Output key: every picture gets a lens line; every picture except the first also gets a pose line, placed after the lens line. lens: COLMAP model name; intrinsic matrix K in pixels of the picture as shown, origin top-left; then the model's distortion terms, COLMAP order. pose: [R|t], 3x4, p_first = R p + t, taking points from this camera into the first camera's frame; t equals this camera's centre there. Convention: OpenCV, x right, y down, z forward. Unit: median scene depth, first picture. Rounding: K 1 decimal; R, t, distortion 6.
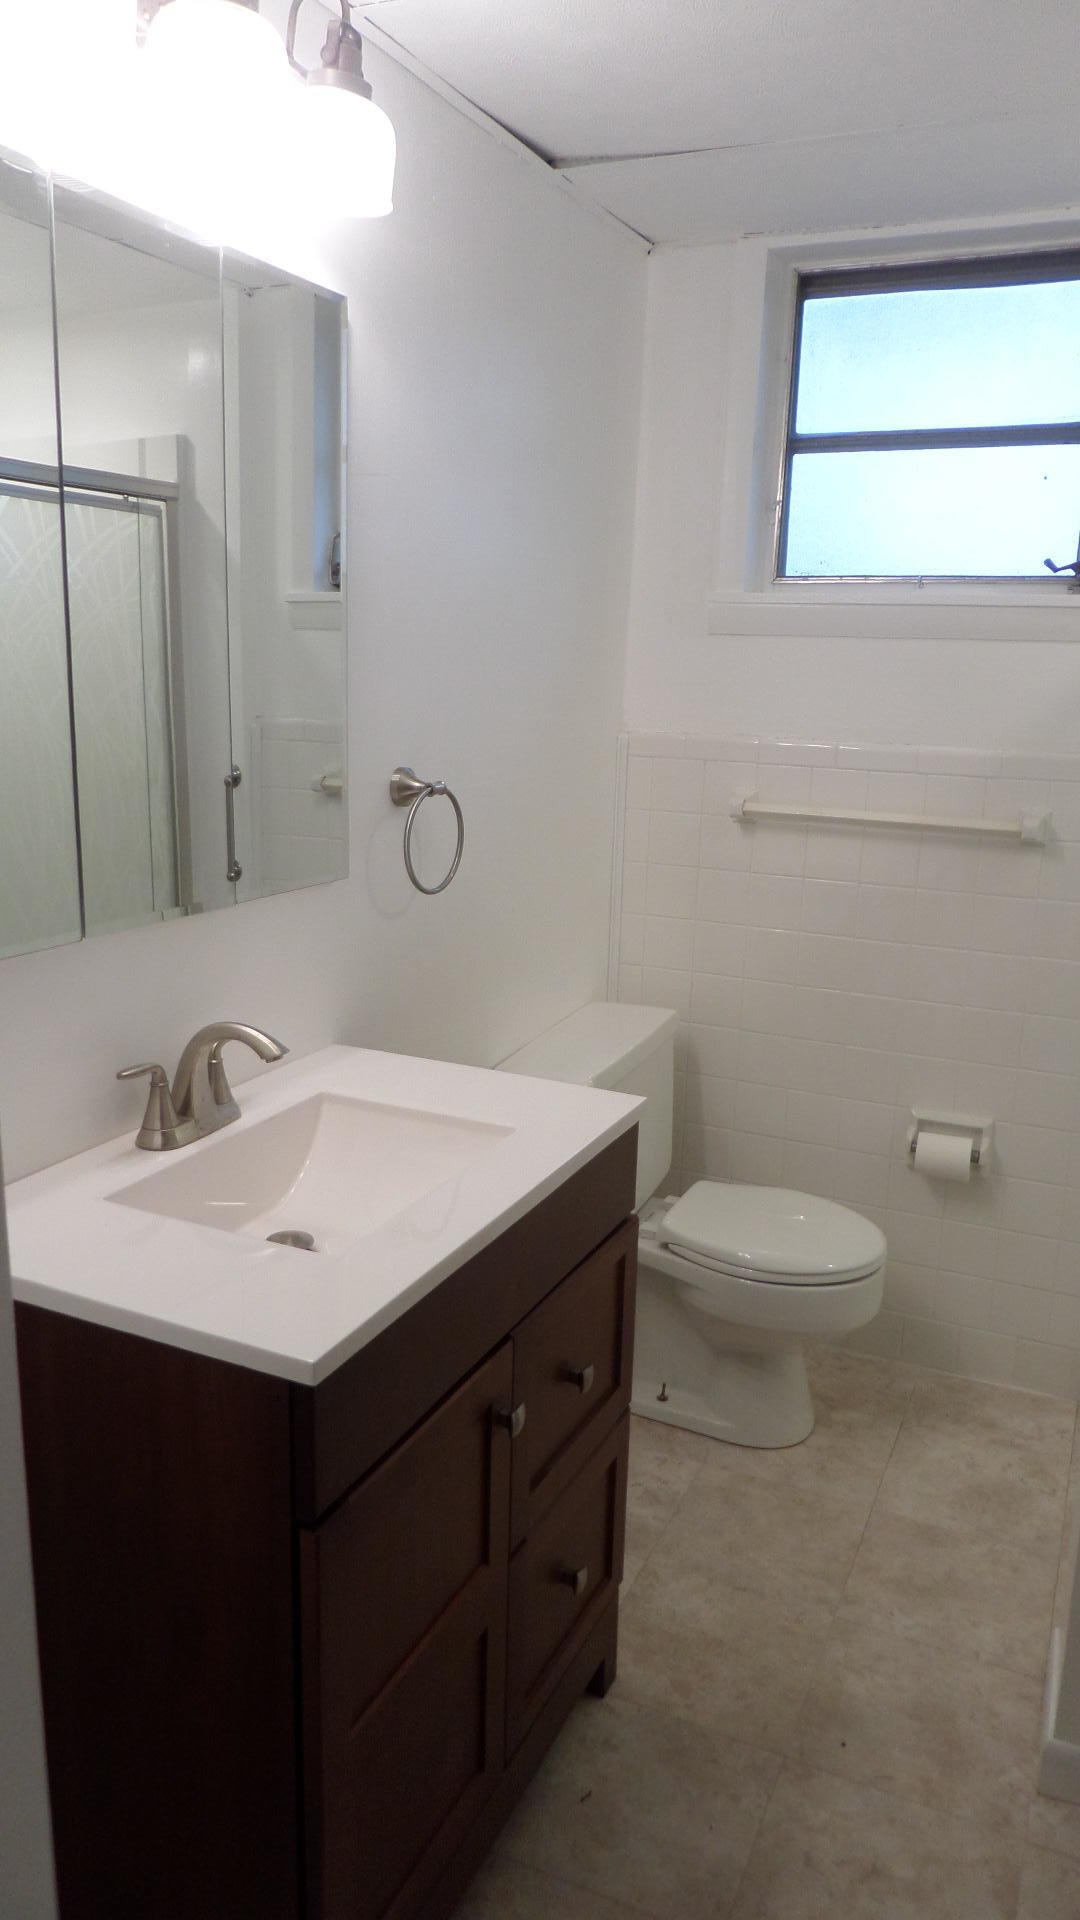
lens RADIAL K [[1386.6, 0, 540.0], [0, 1386.6, 960.0], [0, 0, 1]] dist [-0.001813, -0.000624]
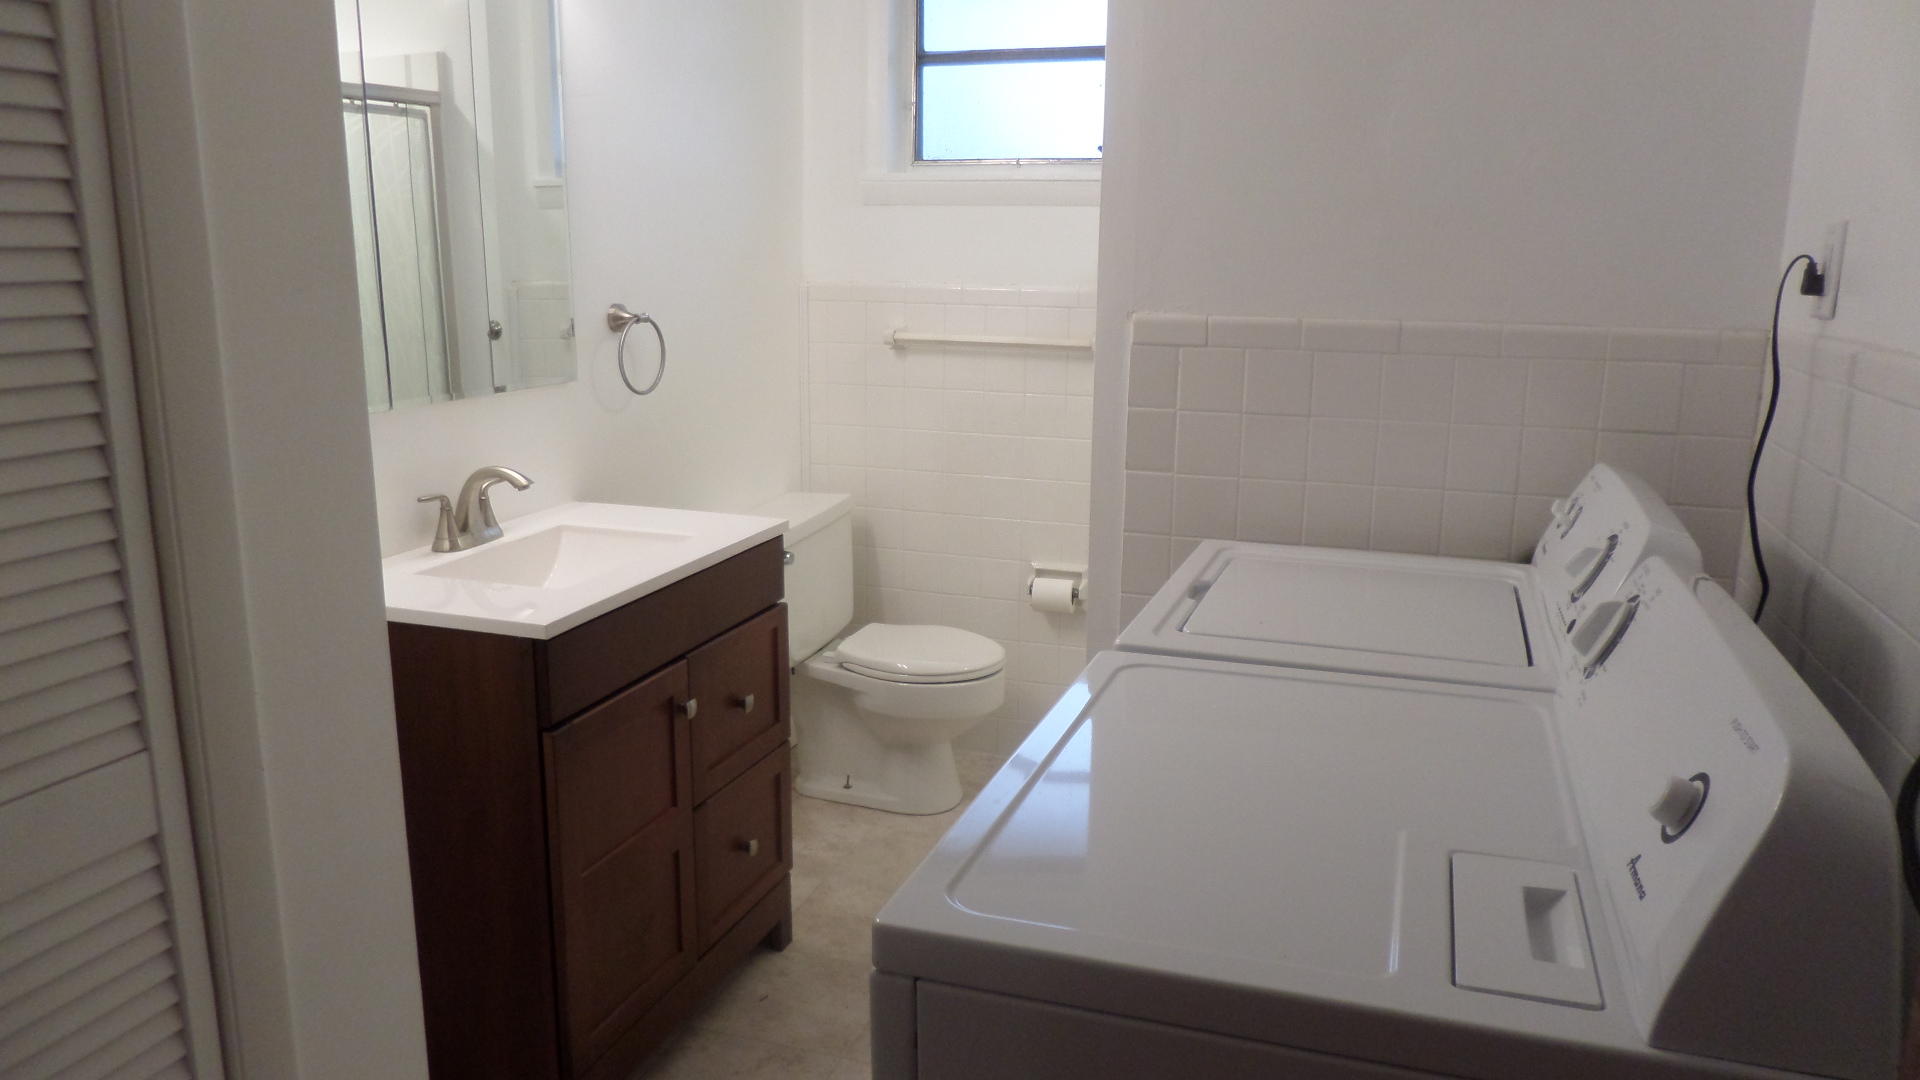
lens RADIAL K [[1386.6, 0, 947.9], [0, 1386.6, 513.8], [0, 0, 1]] dist [-0.001813, -0.000624]
pose [[0.995169, -0.040162, 0.089586, 0.093364], [0.041625, 0.999028, -0.014514, 0.099744], [-0.088916, 0.018173, 0.995873, -0.385520]]
